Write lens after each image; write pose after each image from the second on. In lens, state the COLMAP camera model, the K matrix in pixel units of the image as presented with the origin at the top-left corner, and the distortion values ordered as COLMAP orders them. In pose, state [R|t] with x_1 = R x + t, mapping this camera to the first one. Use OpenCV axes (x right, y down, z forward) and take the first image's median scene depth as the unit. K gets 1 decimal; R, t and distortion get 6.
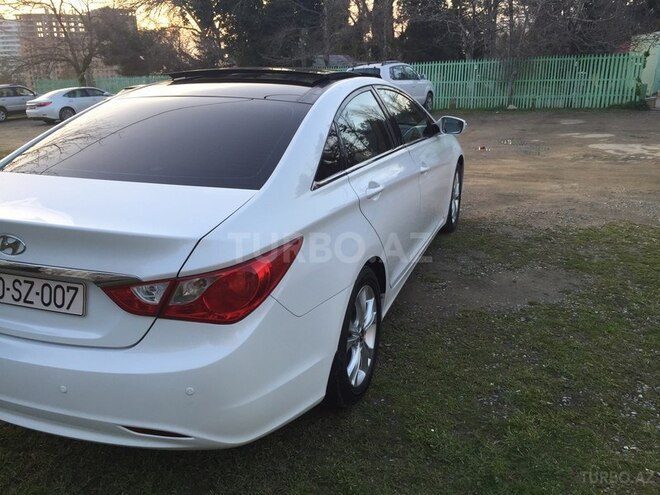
lens RADIAL K [[574.8, 0, 333.3], [0, 574.8, 242.4], [0, 0, 1]] dist [0.069424, -0.097742]
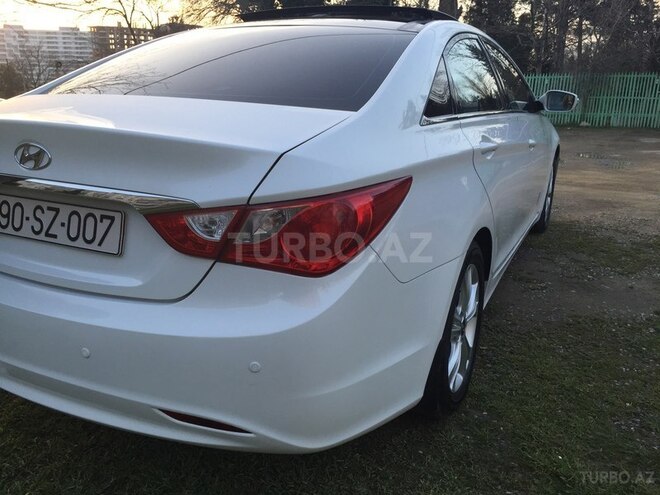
lens RADIAL K [[574.8, 0, 331.4], [0, 574.8, 242.5], [0, 0, 1]] dist [0.069424, -0.097742]
pose [[0.994622, 0.058925, -0.085173, -0.081852], [-0.061570, 0.997688, -0.028773, 0.094855], [0.083280, 0.033862, 0.995951, 0.236675]]
